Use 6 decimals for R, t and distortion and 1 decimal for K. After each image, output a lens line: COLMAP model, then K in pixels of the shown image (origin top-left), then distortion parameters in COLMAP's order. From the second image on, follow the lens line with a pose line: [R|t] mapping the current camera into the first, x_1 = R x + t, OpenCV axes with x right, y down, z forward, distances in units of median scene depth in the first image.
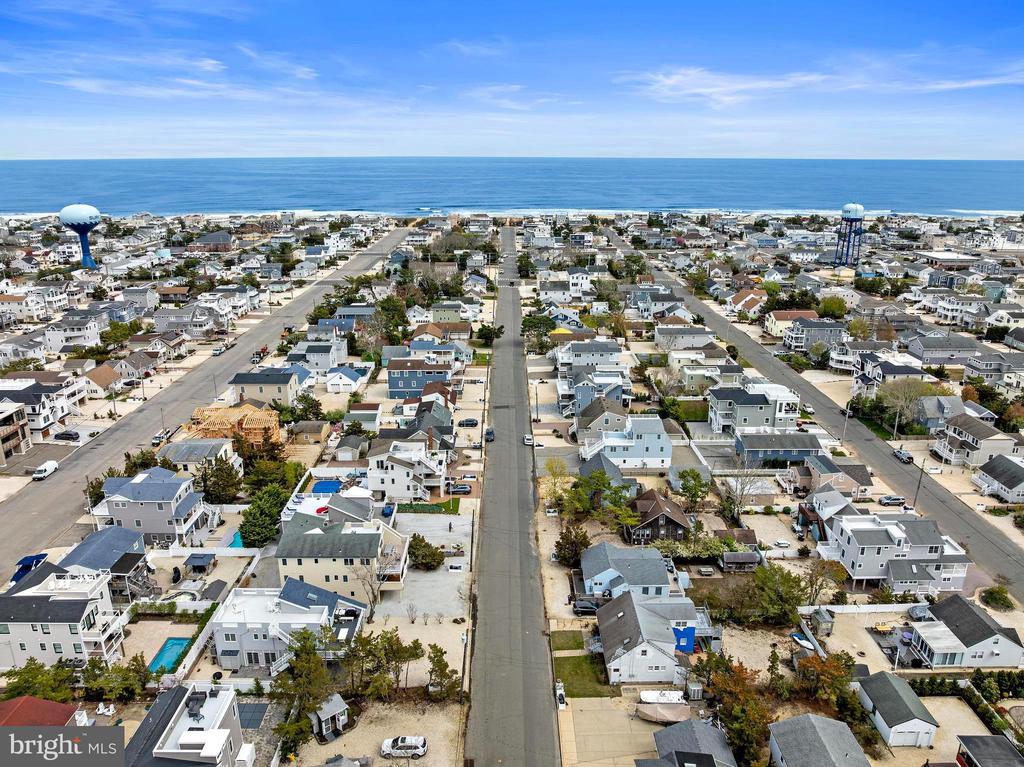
lens RADIAL K [[723.2, 0, 517.2], [0, 723.2, 386.6], [0, 0, 1]] dist [-0.034771, 0.001483]
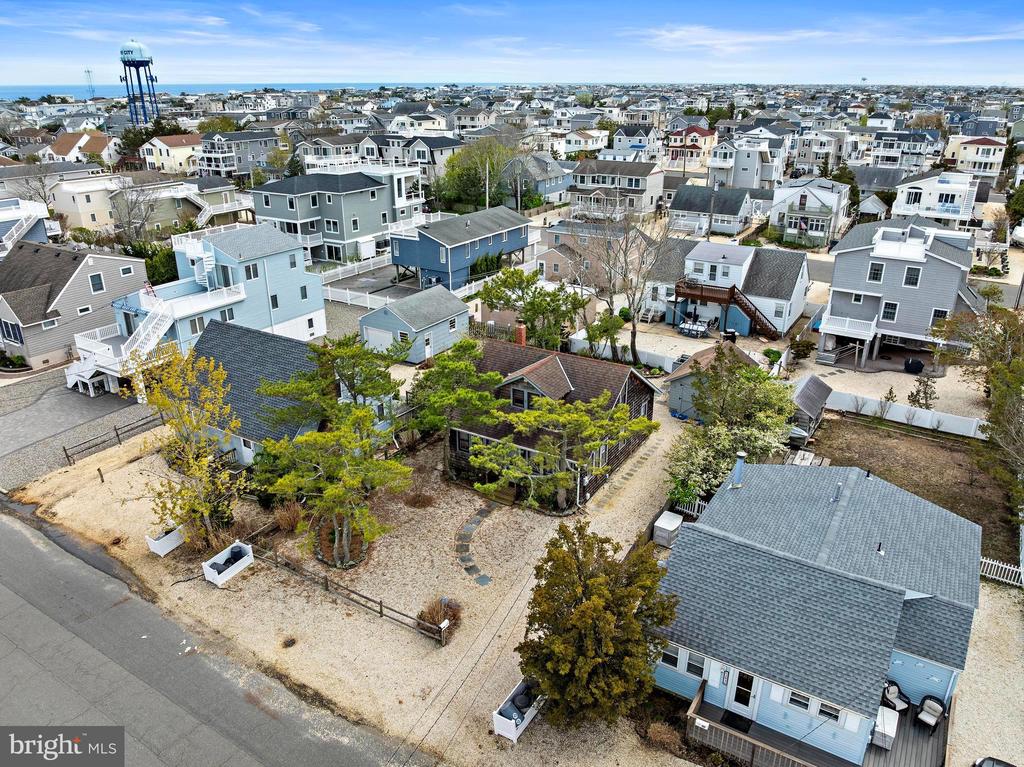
lens RADIAL K [[728.0, 0, 515.2], [0, 728.0, 381.0], [0, 0, 1]] dist [-0.039316, -0.000505]
pose [[0.537465, -0.325525, 0.777923, -0.057225], [0.259154, 0.941608, 0.214972, 0.070832], [-0.802478, 0.086062, 0.590443, 0.621681]]
